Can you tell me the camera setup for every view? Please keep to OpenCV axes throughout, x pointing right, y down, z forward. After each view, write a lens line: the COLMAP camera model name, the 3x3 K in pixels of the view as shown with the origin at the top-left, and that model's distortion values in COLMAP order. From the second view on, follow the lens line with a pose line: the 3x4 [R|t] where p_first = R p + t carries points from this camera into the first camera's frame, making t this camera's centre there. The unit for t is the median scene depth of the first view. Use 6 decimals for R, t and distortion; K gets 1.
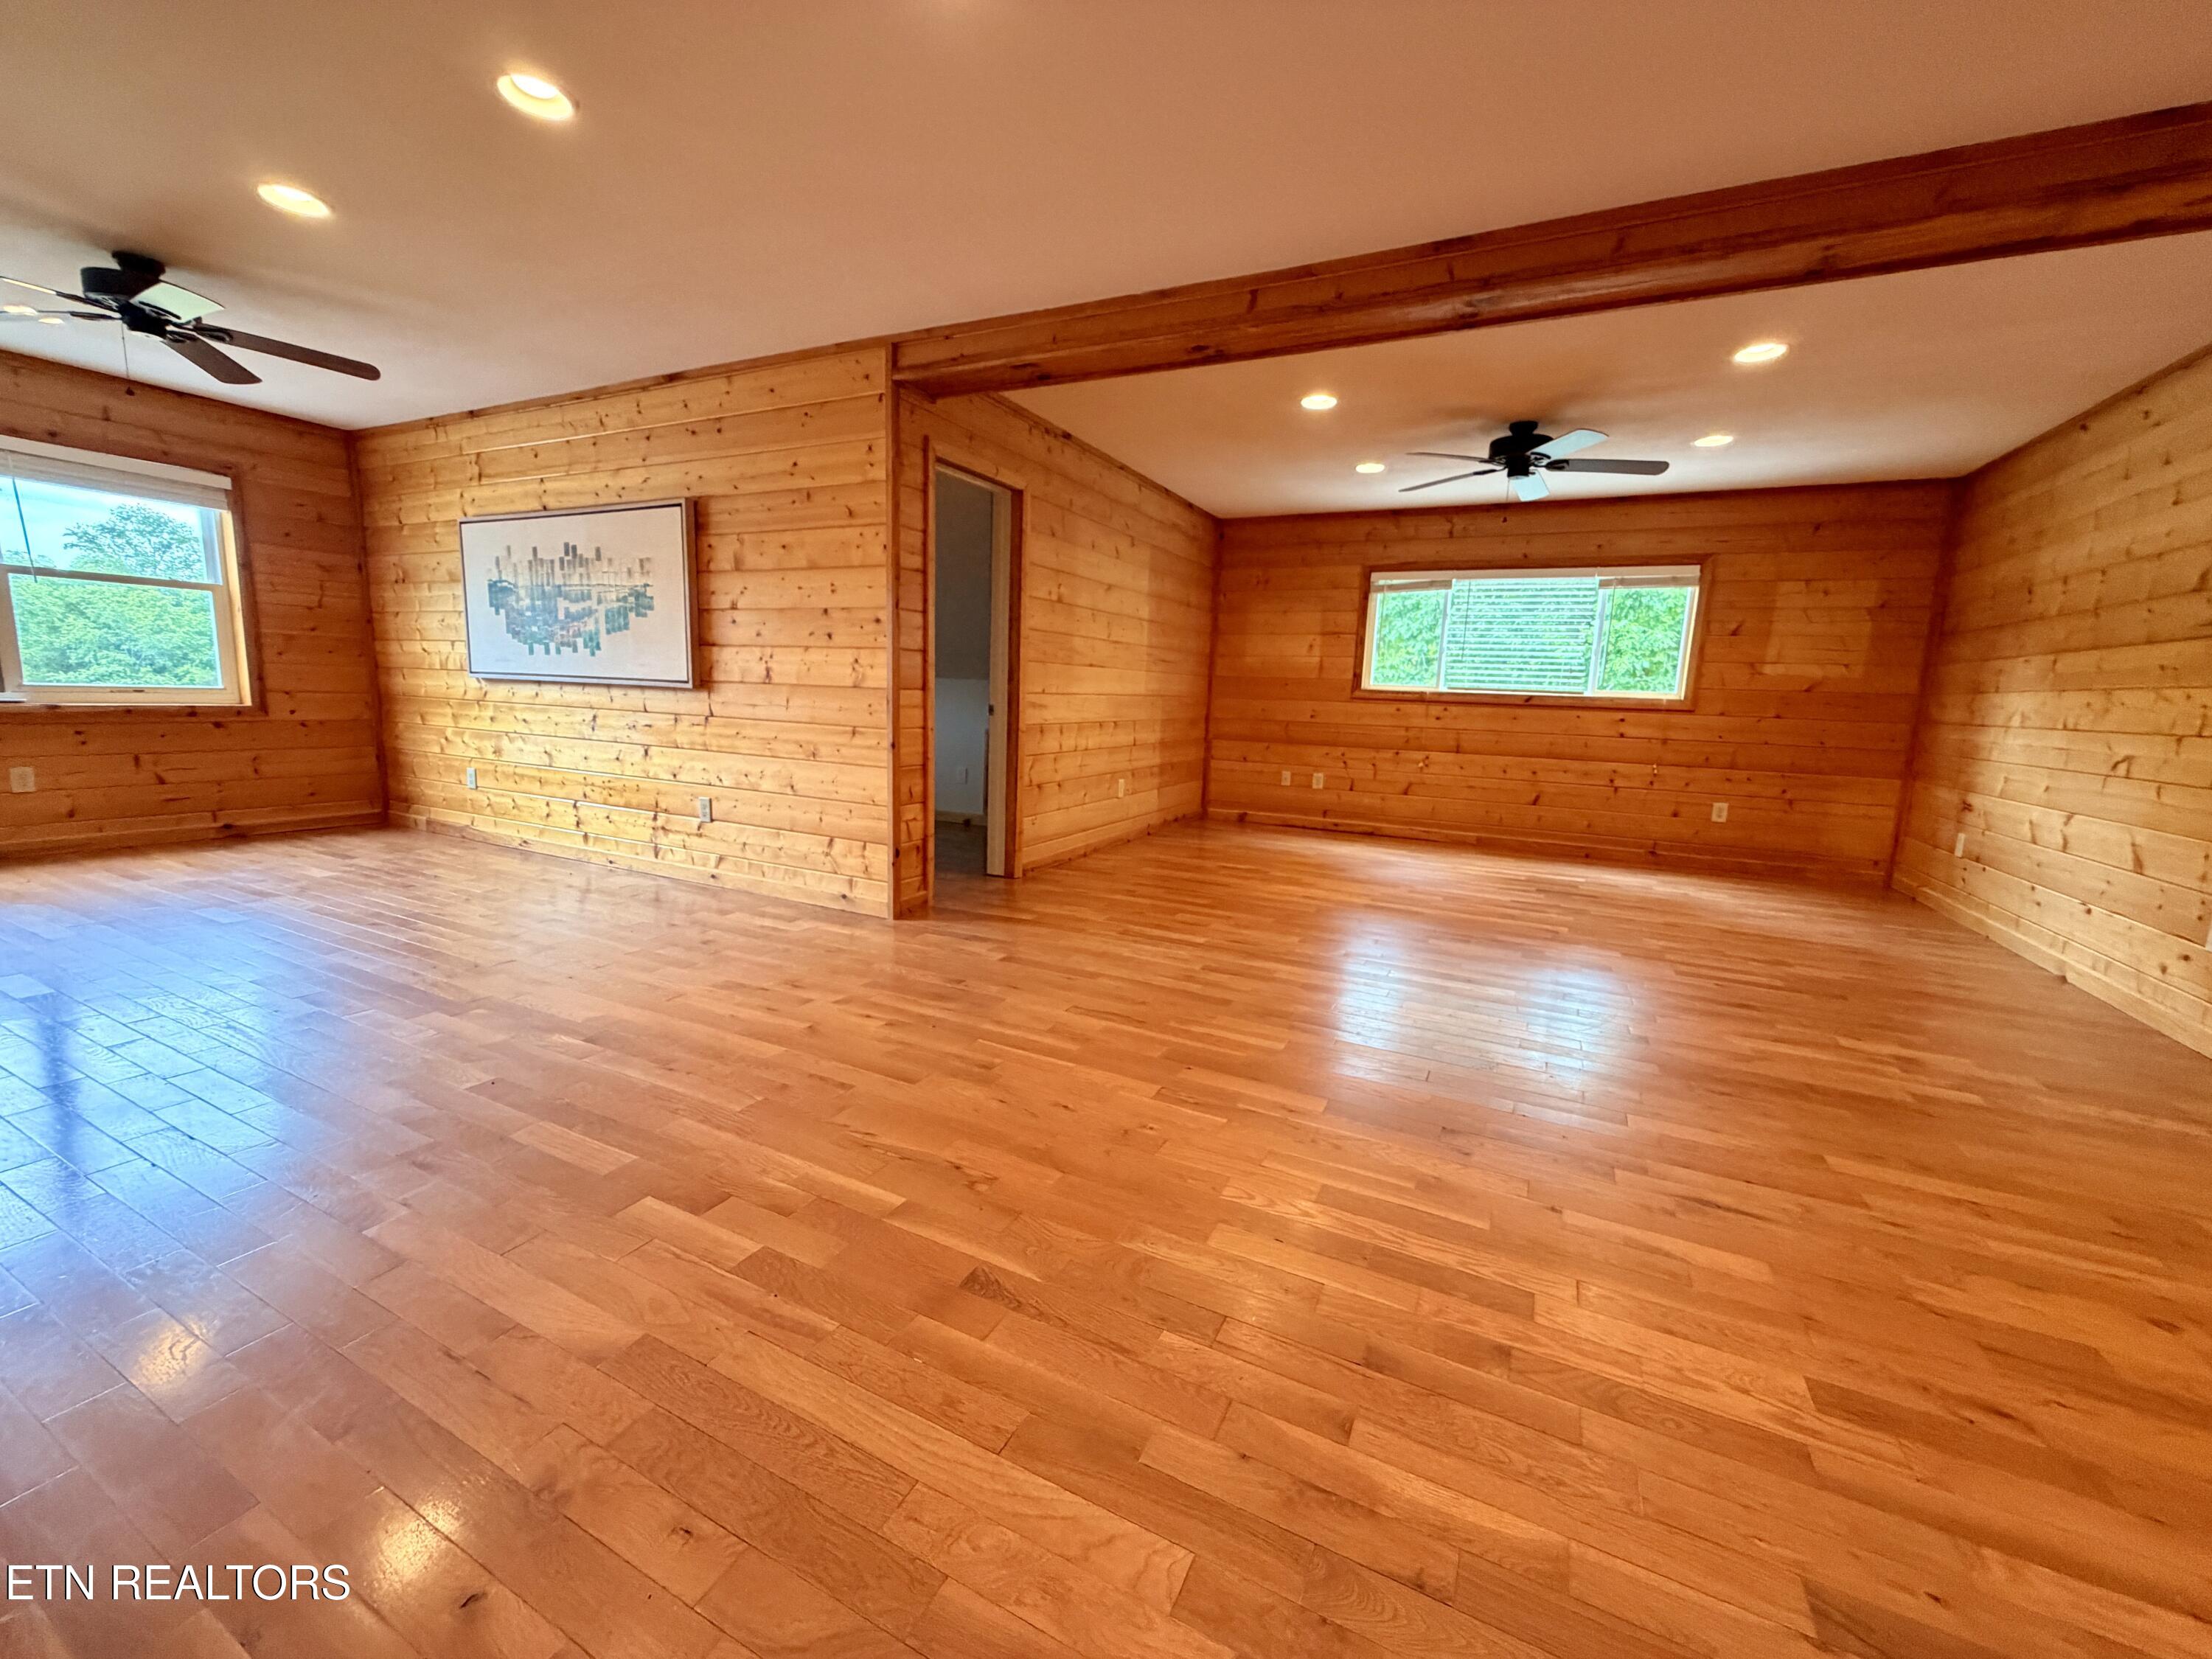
lens RADIAL K [[880.3, 0, 1094.5], [0, 880.3, 825.9], [0, 0, 1]] dist [0.001825, -0.000321]
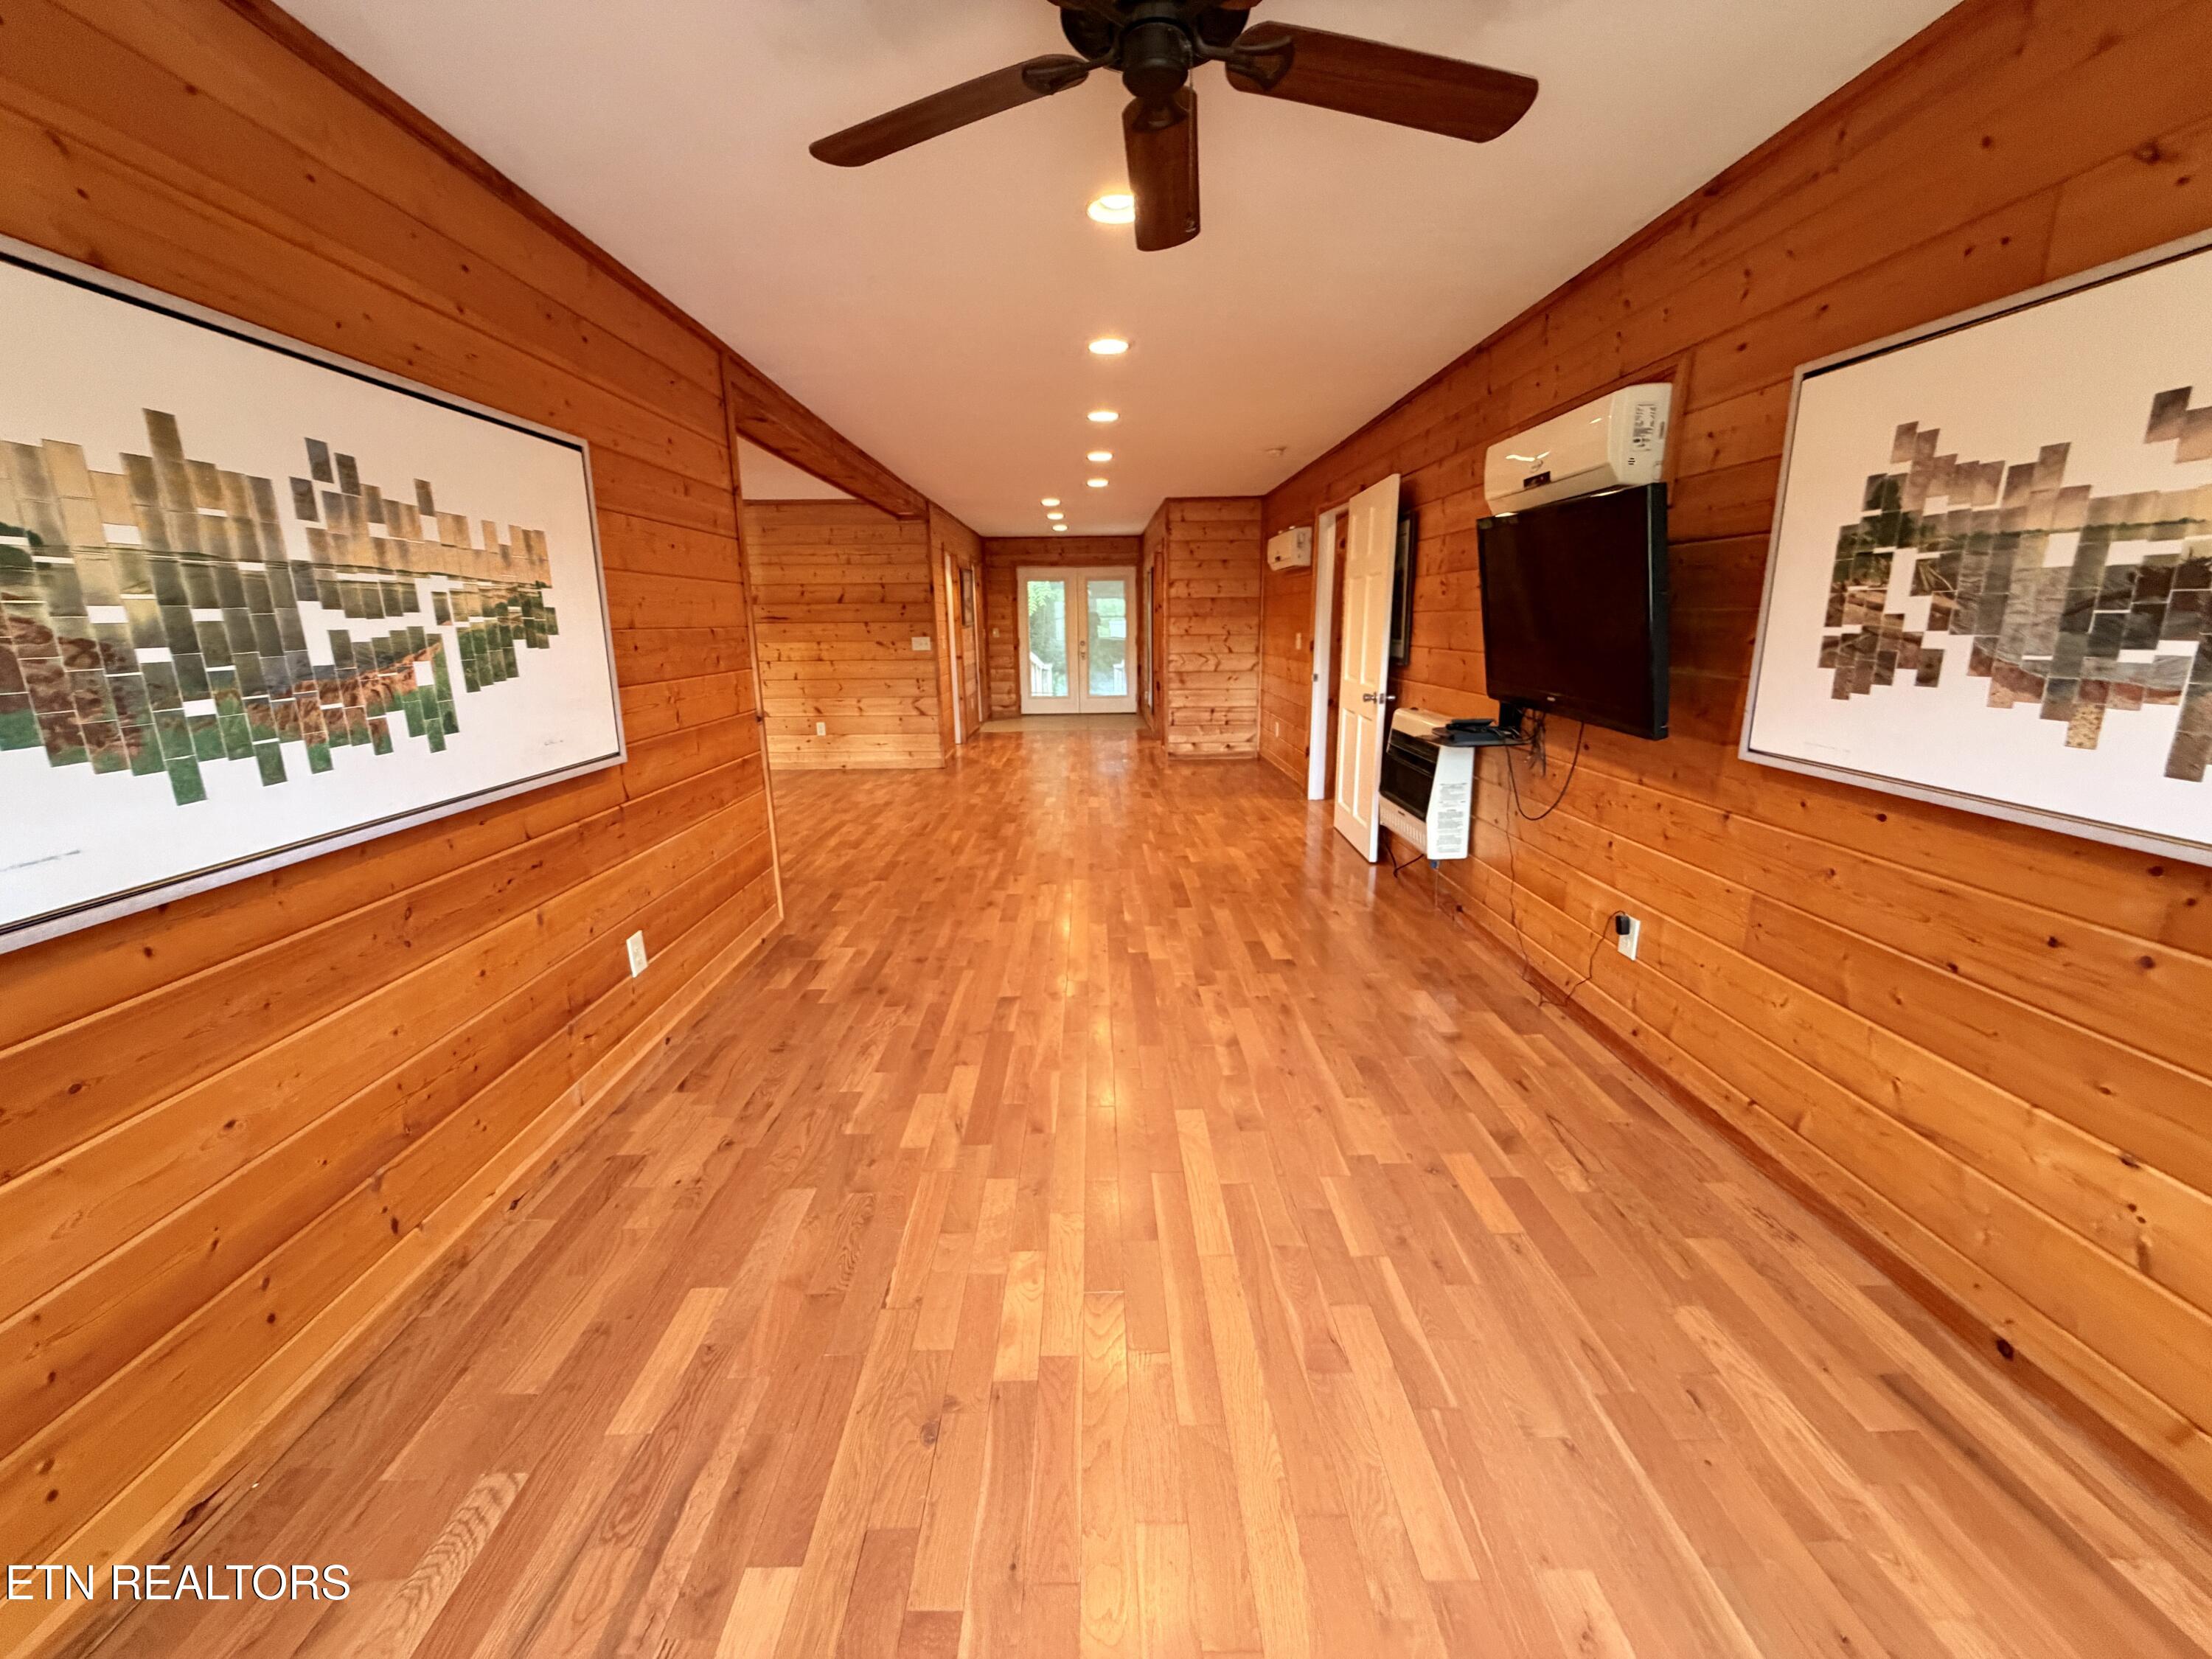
lens RADIAL K [[880.3, 0, 1100.5], [0, 880.3, 825.6], [0, 0, 1]] dist [0.001825, -0.000321]
pose [[-0.463137, -0.232664, 0.855203, -1.068529], [0.134655, 0.935254, 0.327365, -0.253330], [-0.875998, 0.266772, -0.401821, 0.912357]]
